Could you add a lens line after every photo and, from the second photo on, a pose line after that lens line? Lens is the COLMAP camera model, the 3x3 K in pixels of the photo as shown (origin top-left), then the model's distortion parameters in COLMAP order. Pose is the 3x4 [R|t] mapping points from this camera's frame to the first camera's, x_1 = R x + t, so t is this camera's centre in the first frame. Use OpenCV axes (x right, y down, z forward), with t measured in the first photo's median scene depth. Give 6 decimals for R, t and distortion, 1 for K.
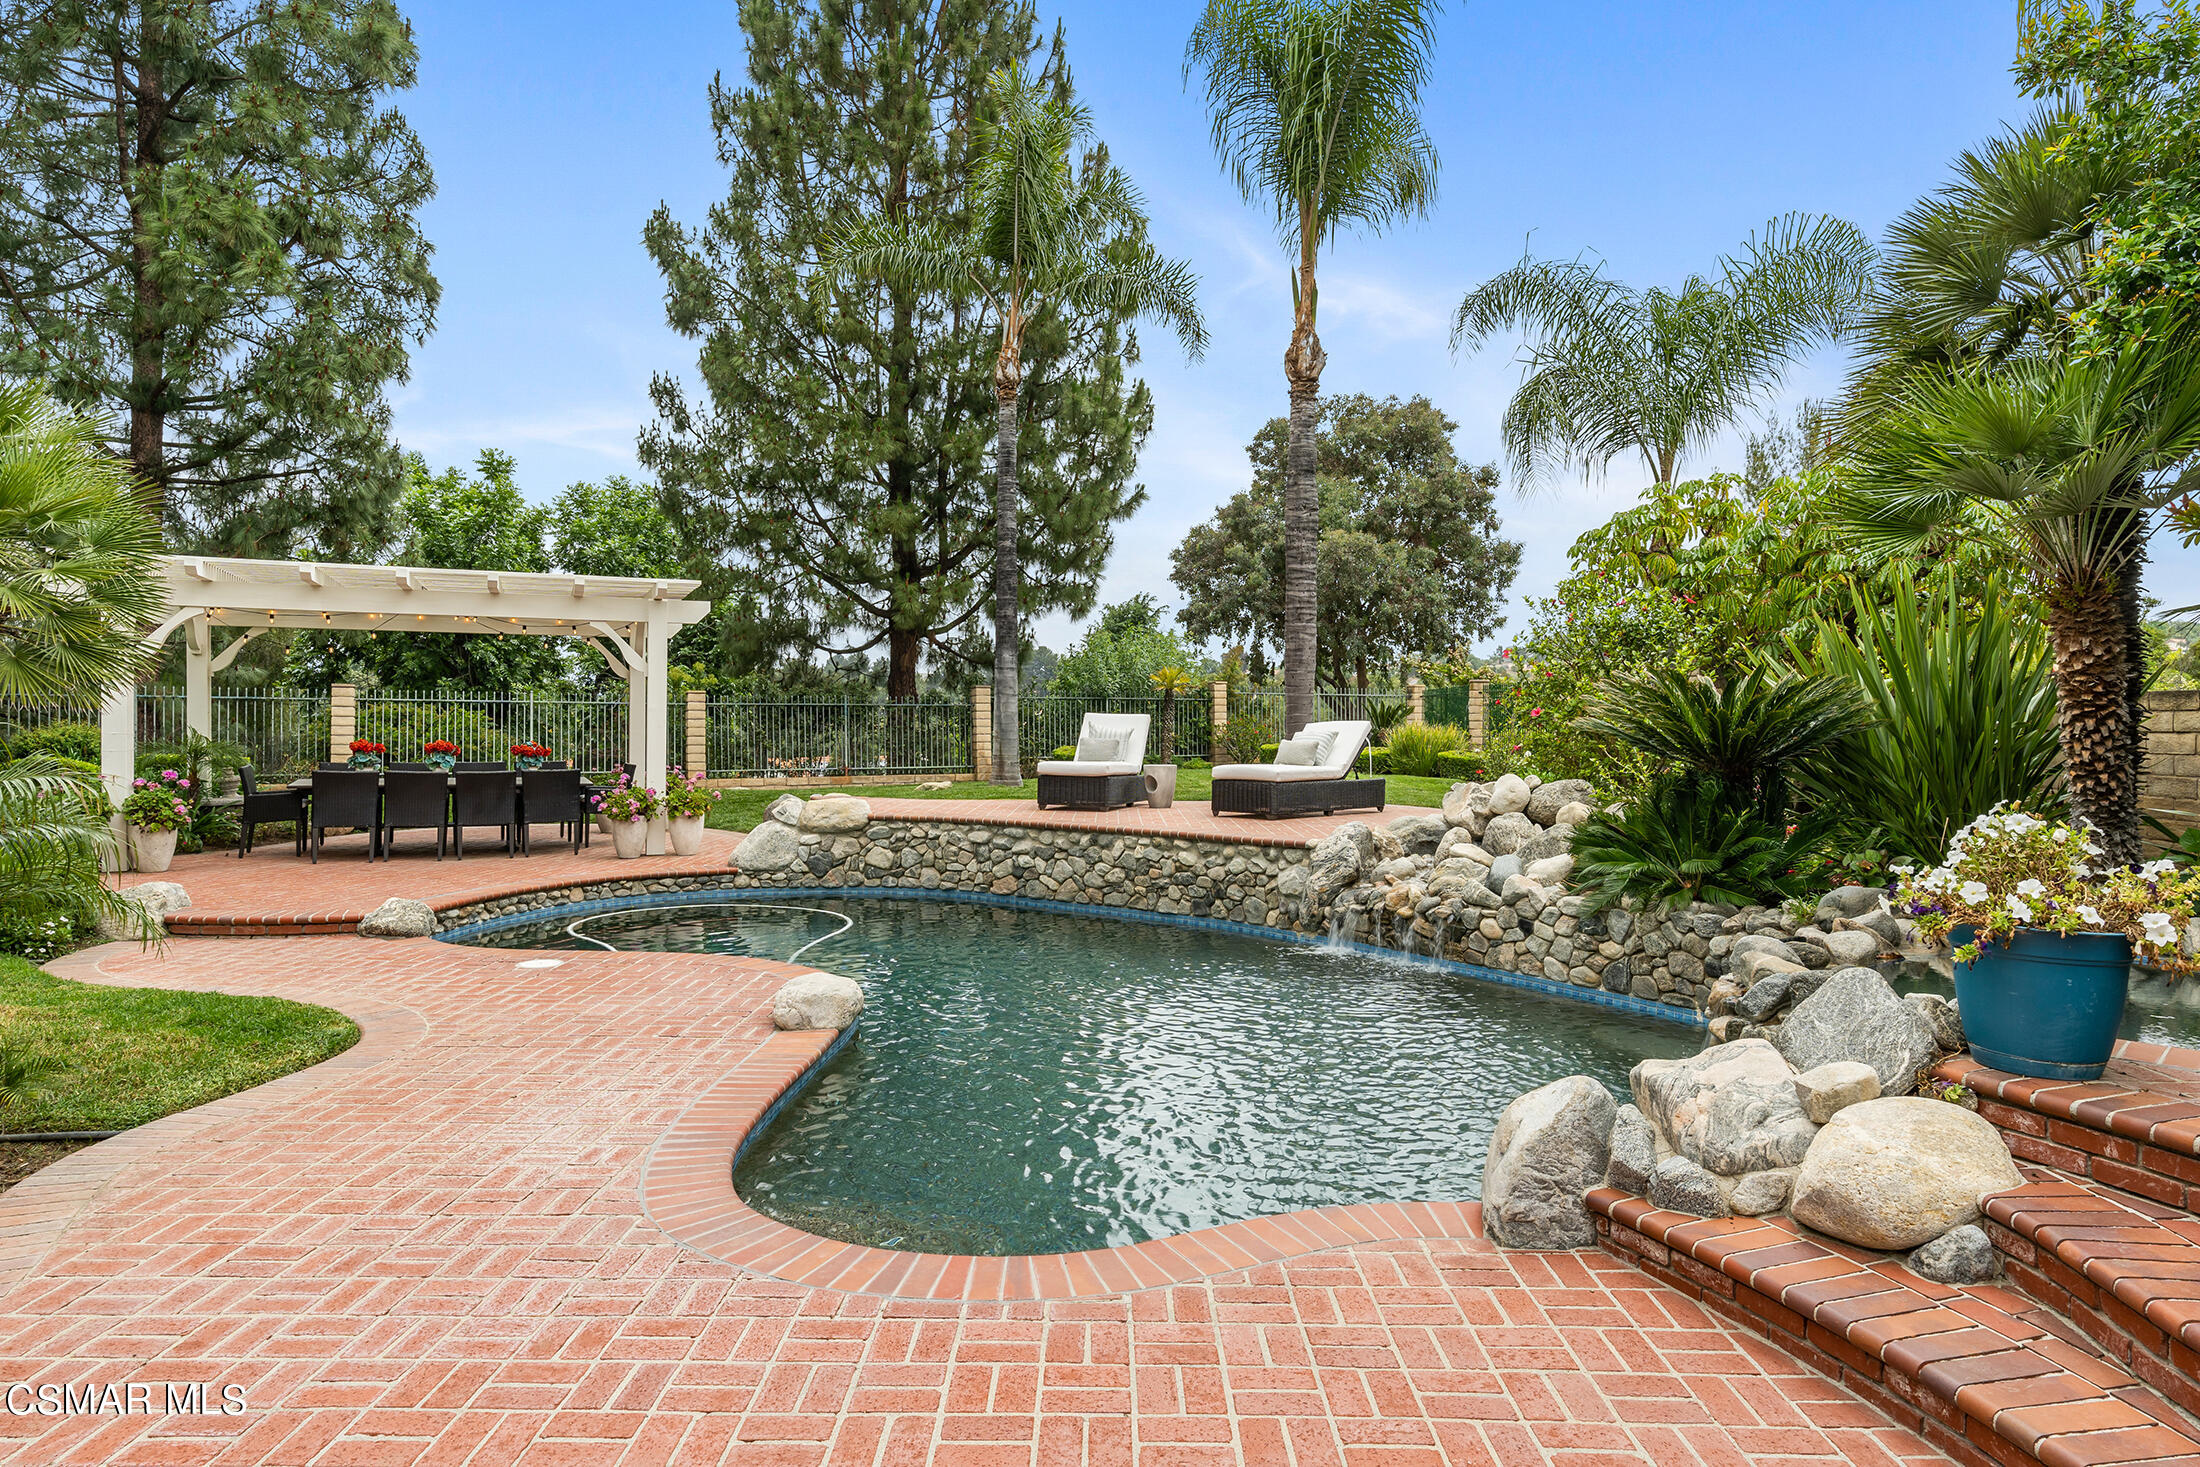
lens RADIAL K [[1267.6, 0, 1100.0], [0, 1267.6, 733.5], [0, 0, 1]] dist [-0.001963, -0.001669]
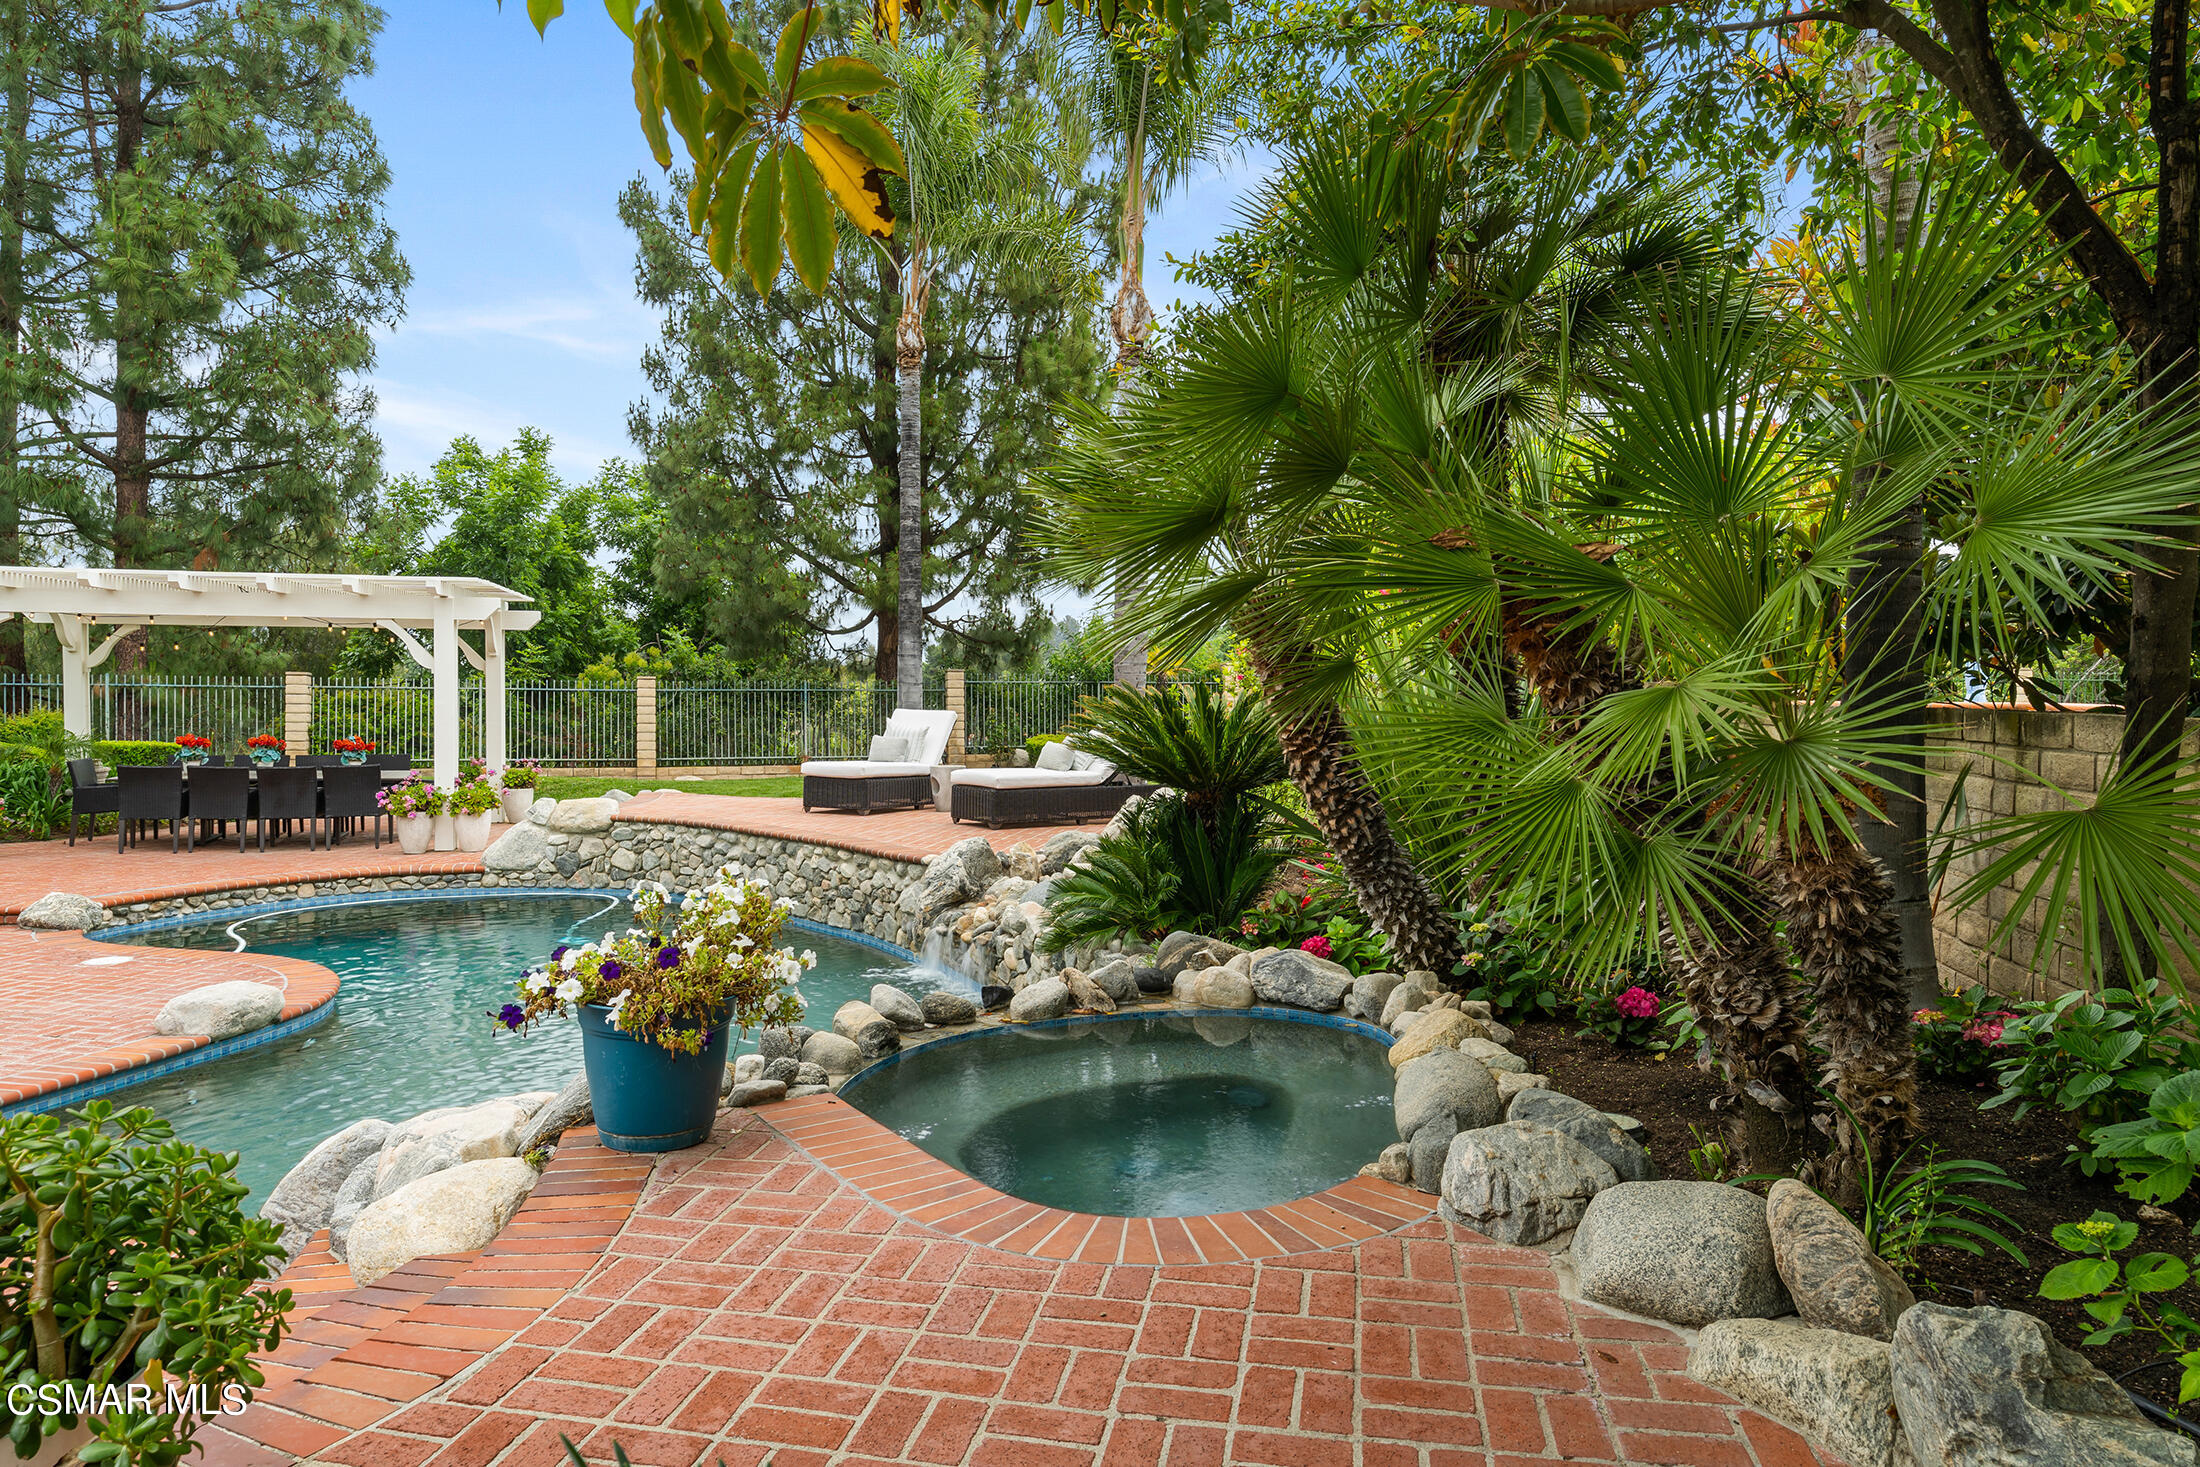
lens RADIAL K [[1403.4, 0, 1100.0], [0, 1403.4, 733.5], [0, 0, 1]] dist [-0.000717, 0.004184]
pose [[0.984147, 0.006576, -0.177235, 0.384992], [-0.003045, 0.999792, 0.020189, -0.022927], [0.177331, -0.019329, 0.983961, -0.003306]]
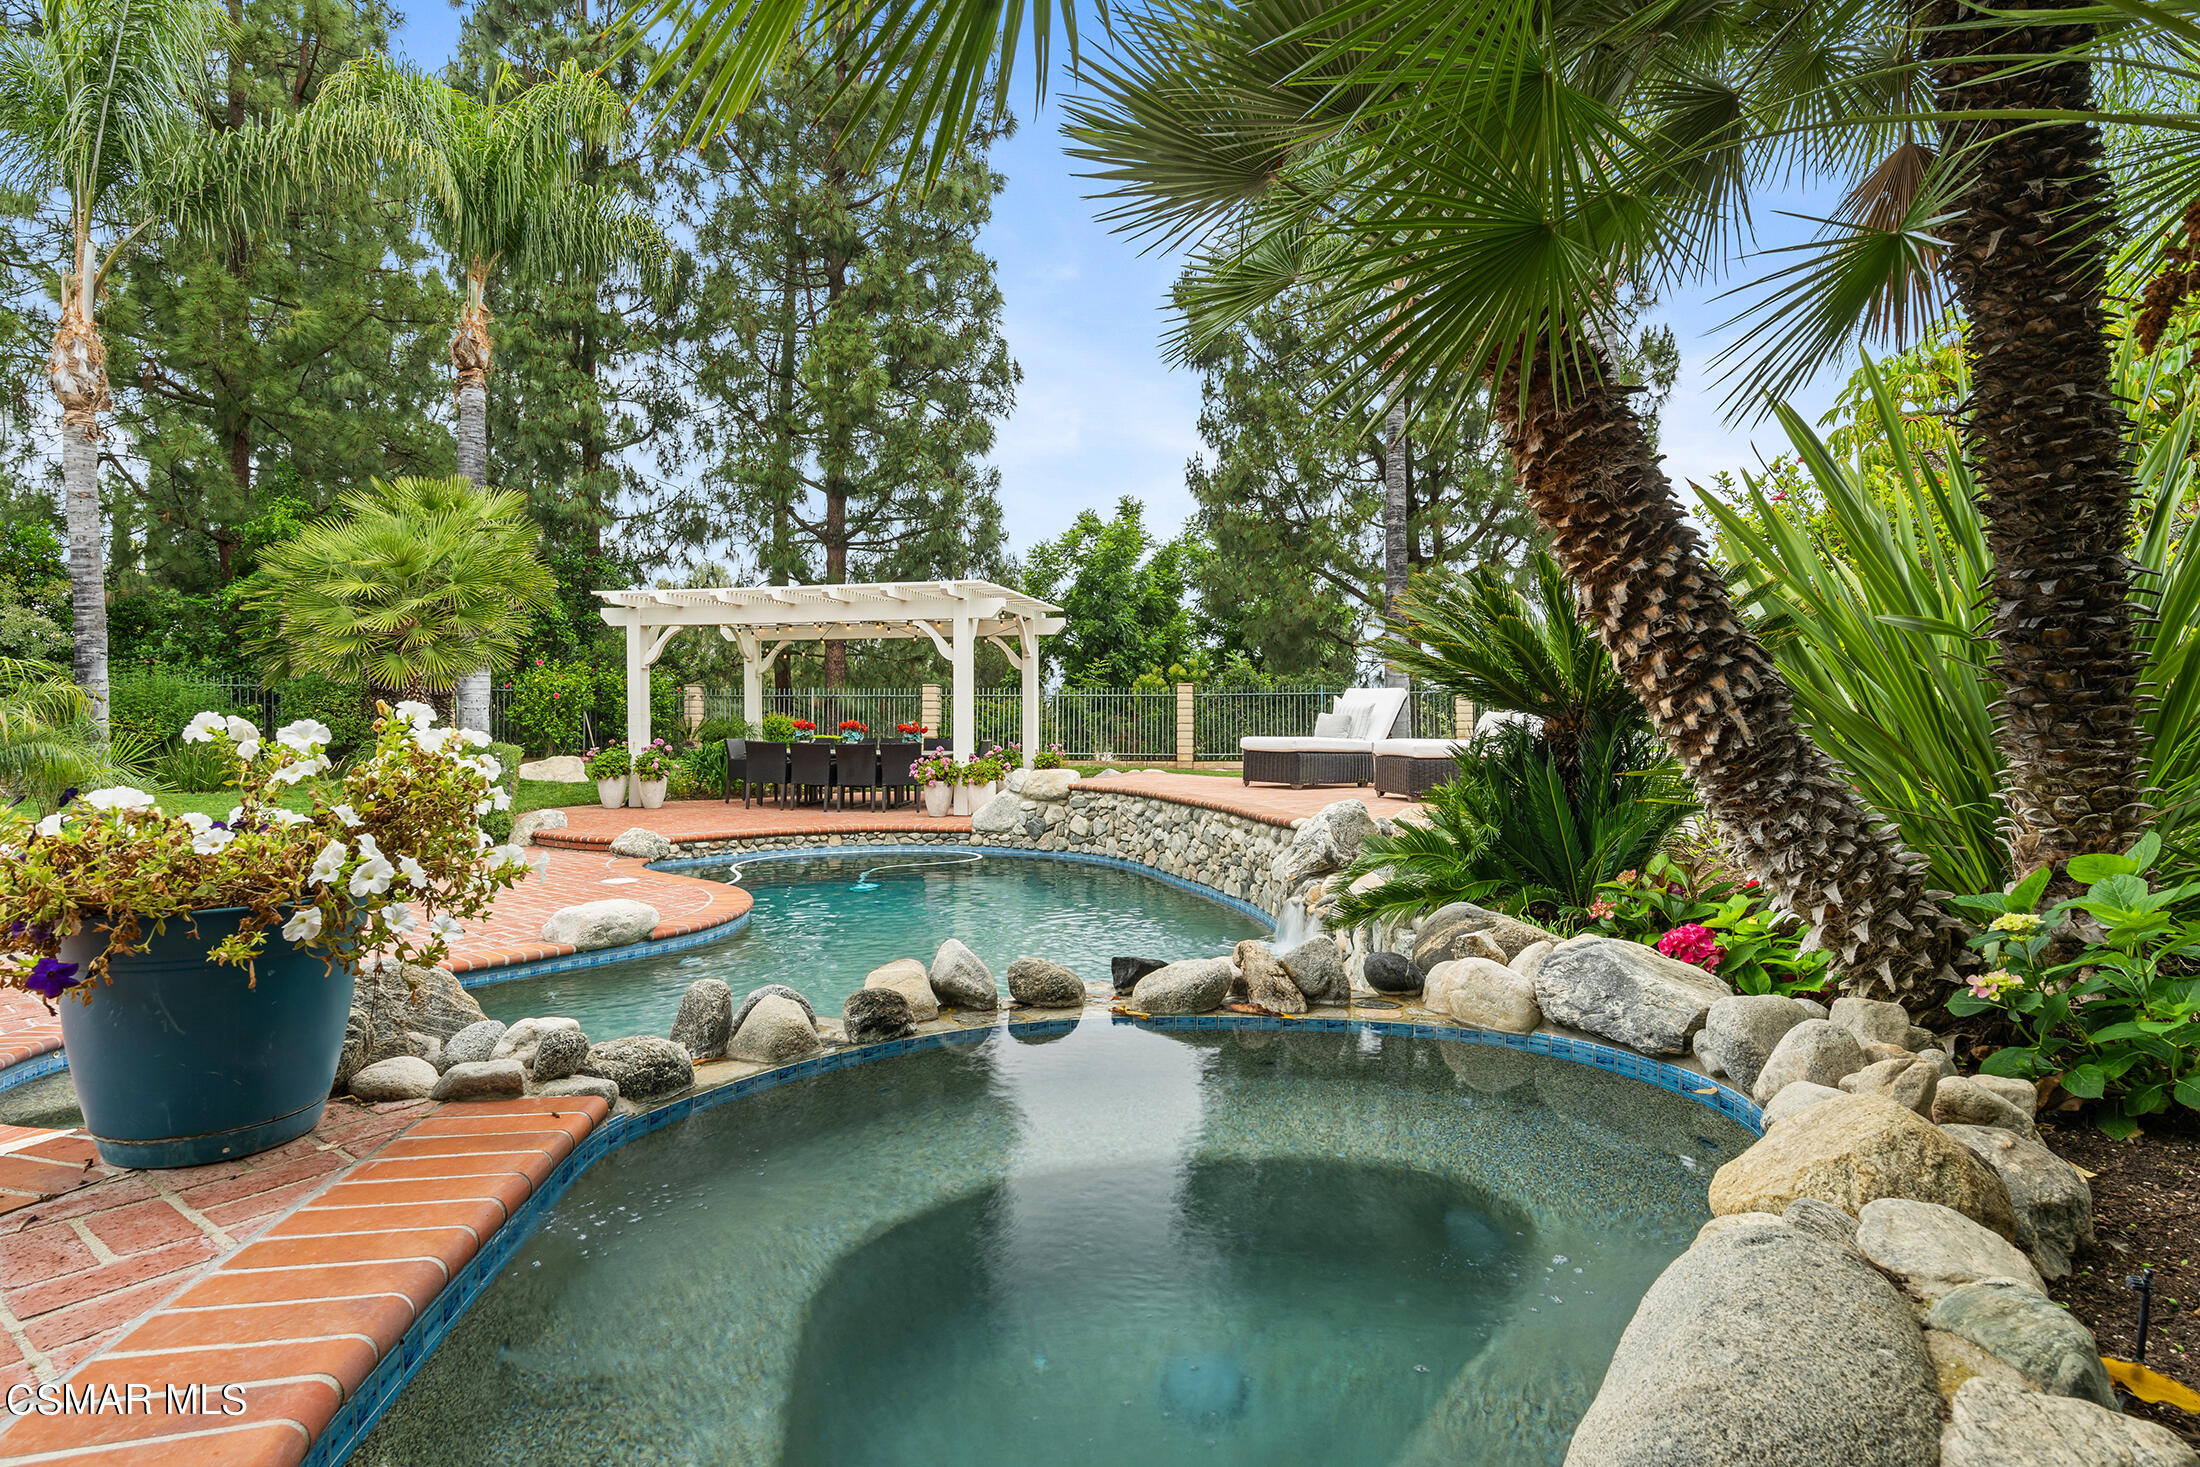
lens RADIAL K [[1137.6, 0, 1095.4], [0, 1137.6, 723.9], [0, 0, 1]] dist [-0.002163, 0.000855]
pose [[0.794178, -0.004968, -0.607665, 0.421742], [-0.001176, 0.999952, -0.009712, 0.022315], [0.607684, 0.008428, 0.794134, 0.250473]]
